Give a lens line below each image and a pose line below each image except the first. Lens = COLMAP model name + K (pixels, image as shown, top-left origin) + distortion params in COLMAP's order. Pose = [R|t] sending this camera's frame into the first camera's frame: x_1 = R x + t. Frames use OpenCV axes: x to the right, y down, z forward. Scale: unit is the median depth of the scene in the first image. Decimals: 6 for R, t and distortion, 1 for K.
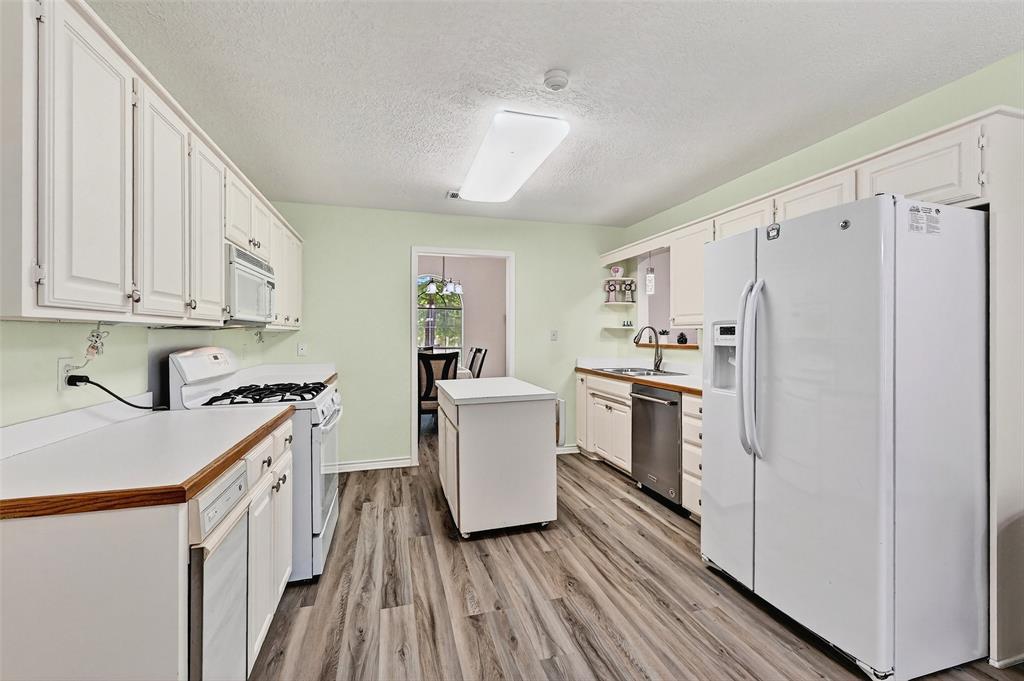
lens RADIAL K [[432.5, 0, 529.5], [0, 432.5, 338.8], [0, 0, 1]] dist [-0.000207, 0.000022]
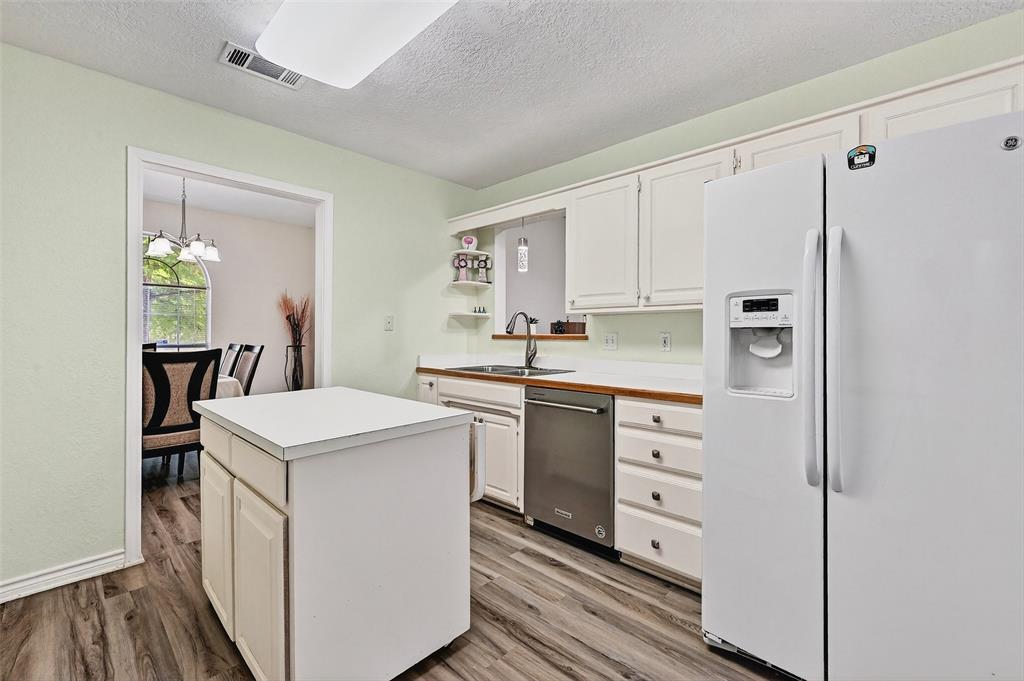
lens RADIAL K [[432.5, 0, 518.9], [0, 432.5, 334.7], [0, 0, 1]] dist [0.000059, 0.000096]
pose [[0.875042, 0.001207, 0.484046, -0.115241], [0.000980, 0.999990, -0.004266, 0.016813], [-0.484046, 0.004207, 0.875032, 0.323089]]
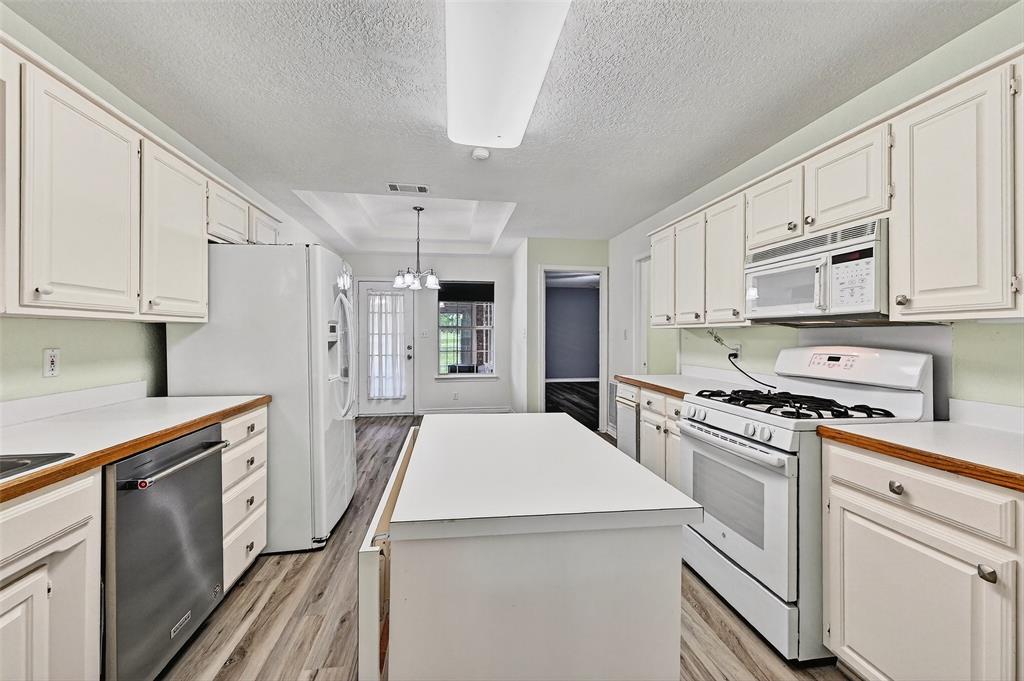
lens RADIAL K [[432.5, 0, 518.9], [0, 432.5, 334.7], [0, 0, 1]] dist [0.000059, 0.000096]
pose [[-0.988690, -0.003326, 0.149938, -0.137441], [-0.001983, 0.999957, 0.009105, -0.008355], [-0.149962, 0.008705, -0.988653, 1.179762]]
